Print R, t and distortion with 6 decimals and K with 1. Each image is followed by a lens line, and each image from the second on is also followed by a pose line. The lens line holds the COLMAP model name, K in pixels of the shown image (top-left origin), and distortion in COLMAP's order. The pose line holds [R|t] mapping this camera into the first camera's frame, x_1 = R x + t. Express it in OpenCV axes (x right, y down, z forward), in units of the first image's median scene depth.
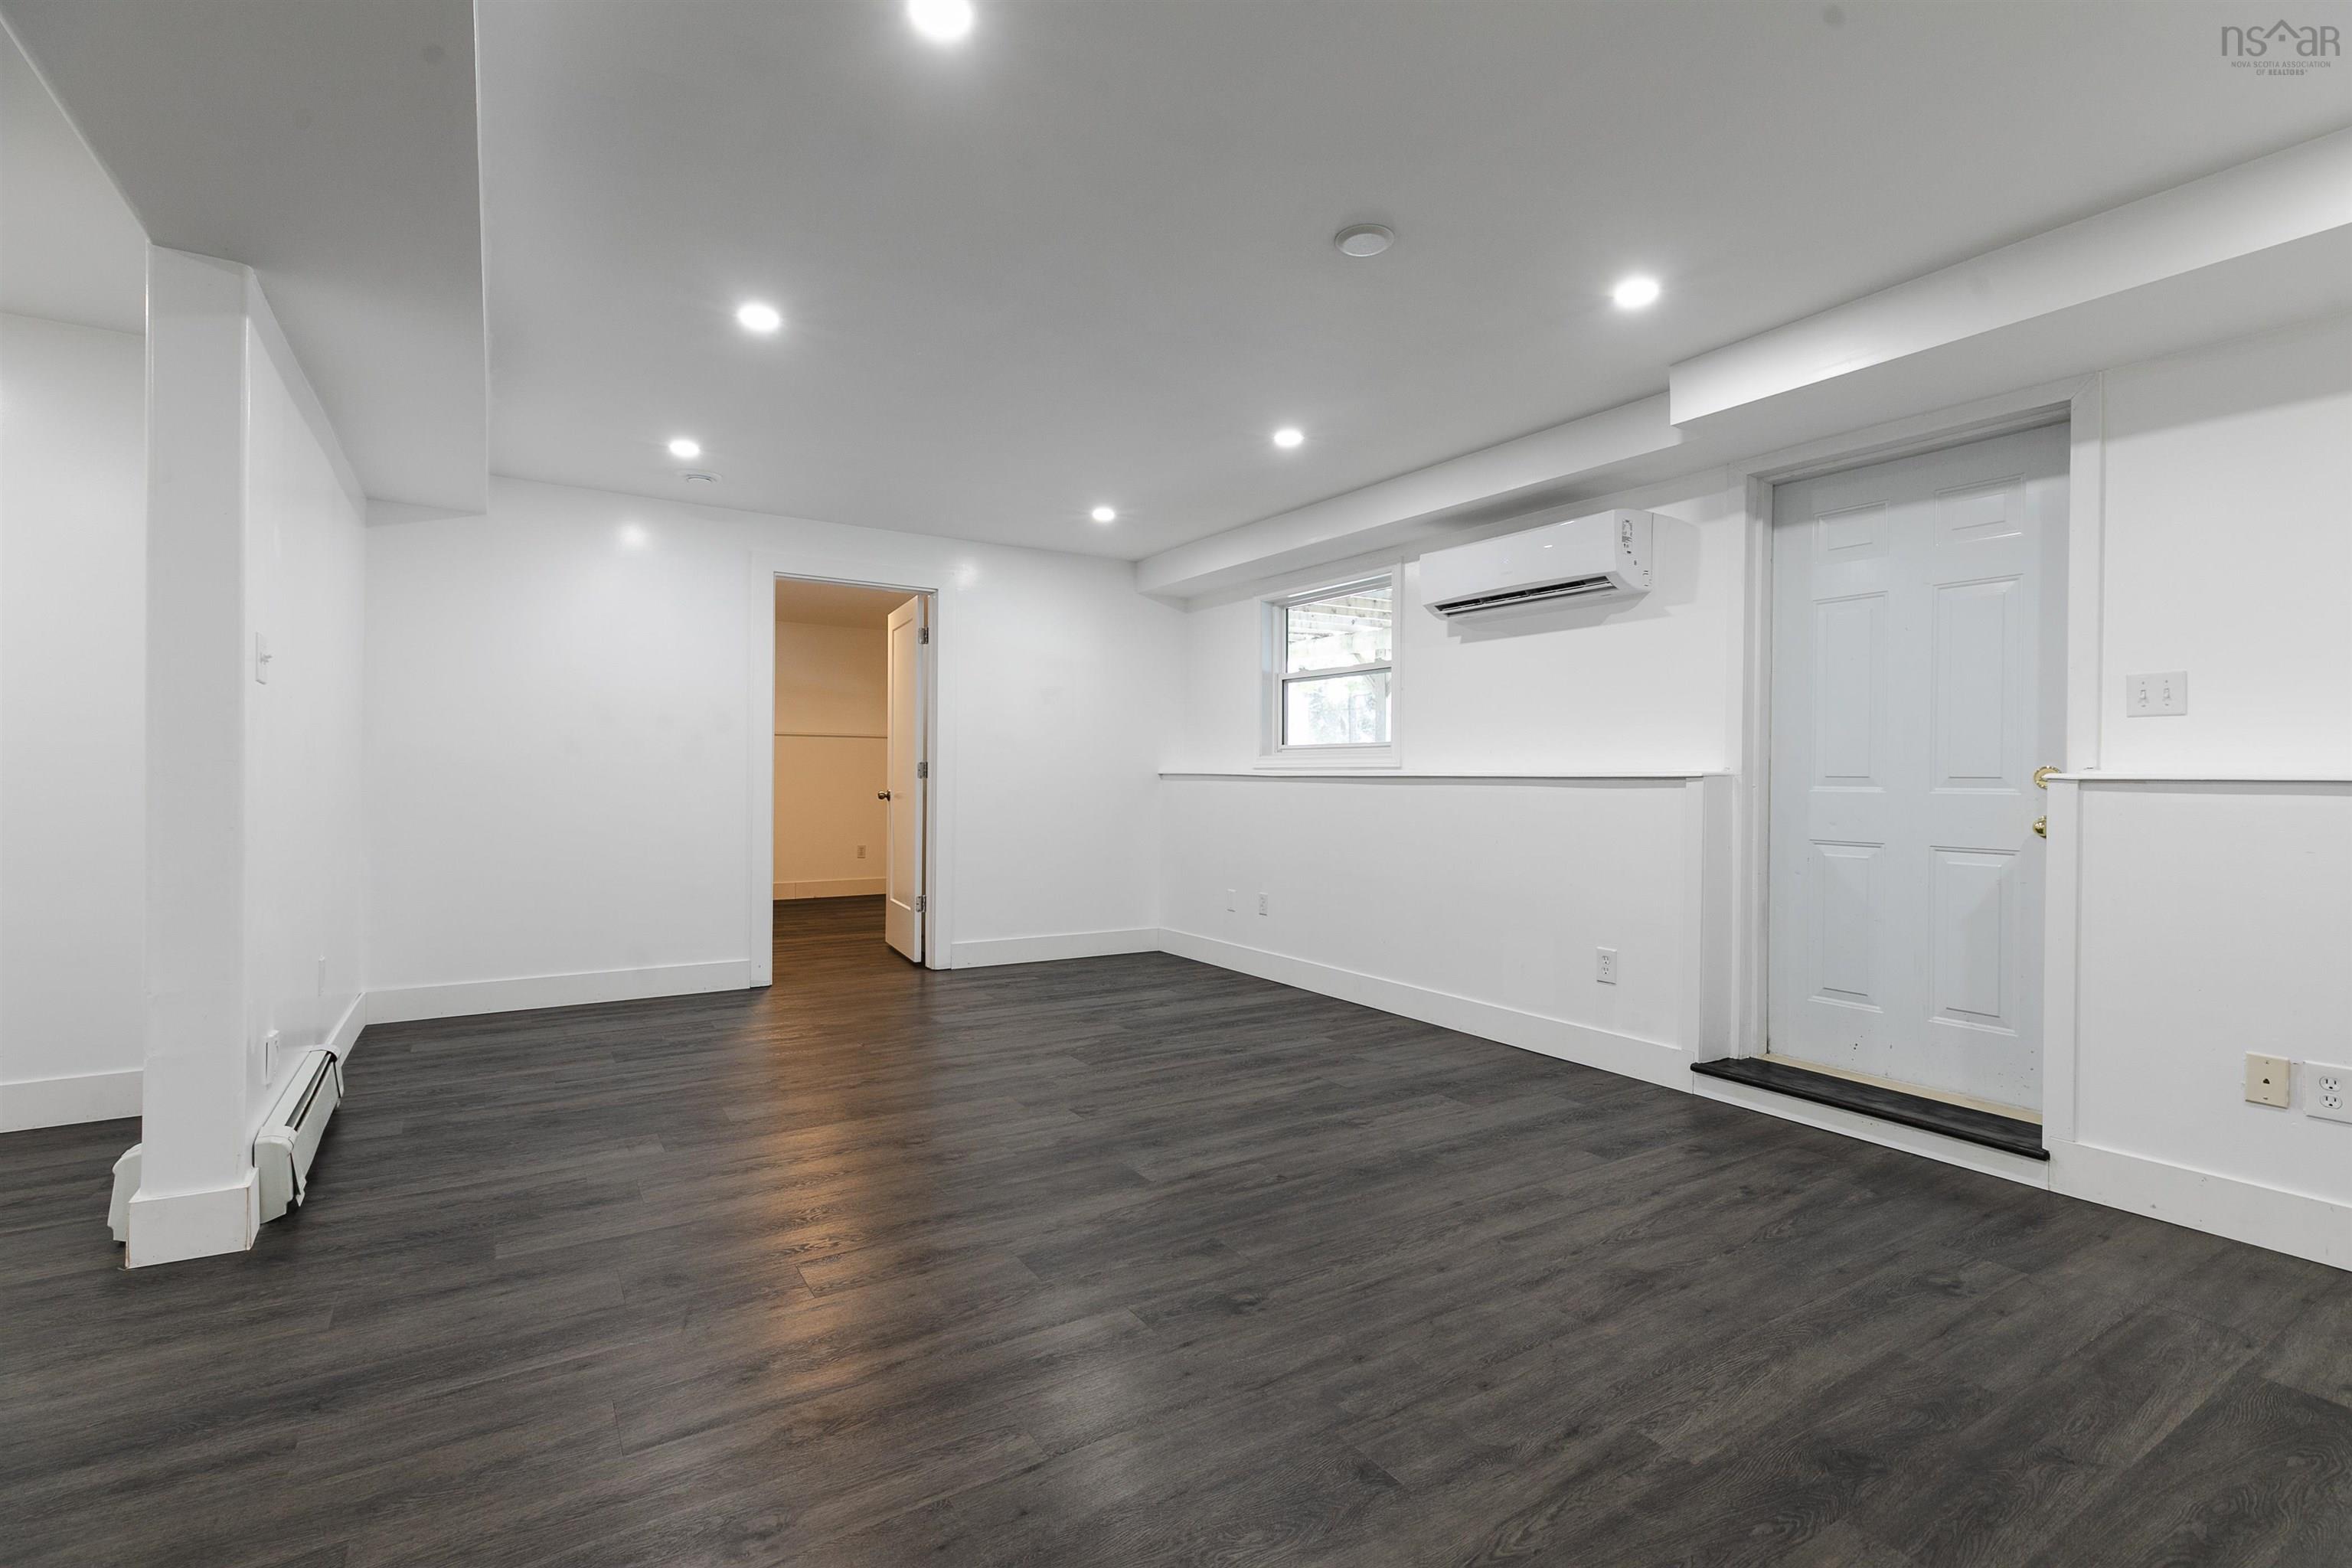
lens RADIAL K [[1046.8, 0, 1165.6], [0, 1046.8, 785.9], [0, 0, 1]] dist [0.007045, -0.000630]
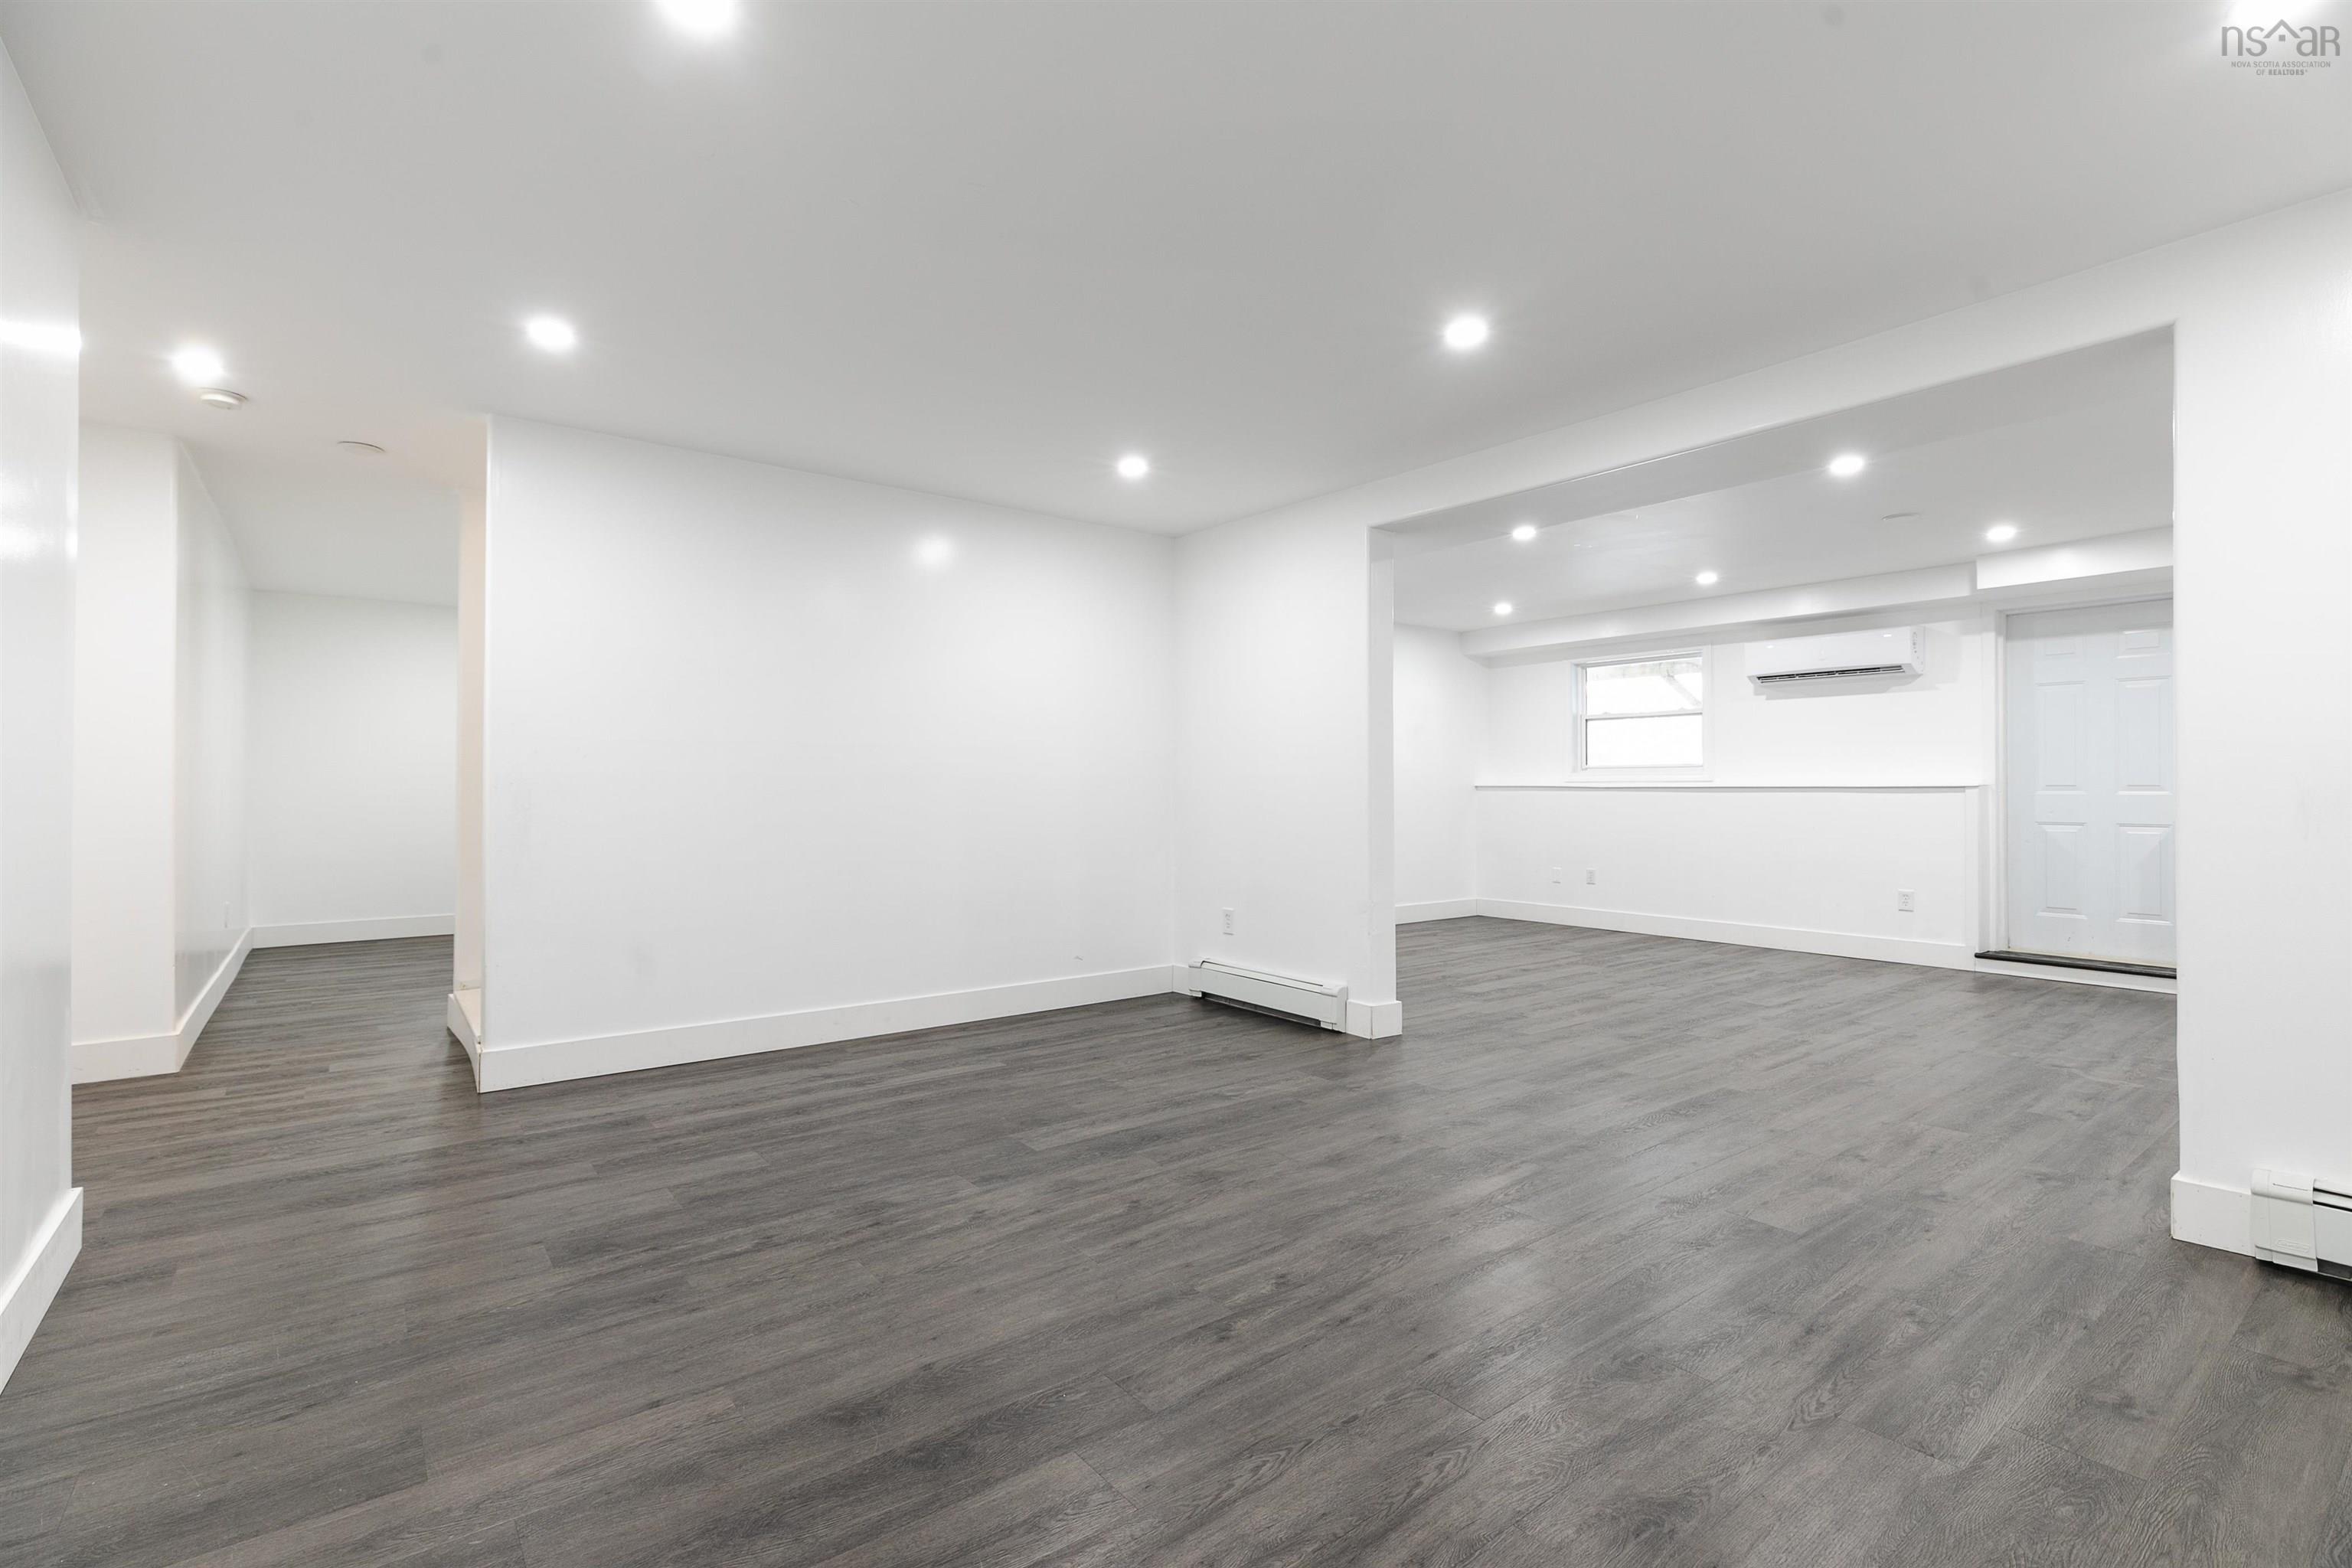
lens RADIAL K [[1046.8, 0, 1183.1], [0, 1046.8, 780.9], [0, 0, 1]] dist [0.007045, -0.000630]
pose [[0.994146, -0.006345, 0.107855, -0.933321], [0.008177, 0.999830, -0.016552, 0.000955], [-0.107732, 0.017337, 0.994029, -0.551442]]
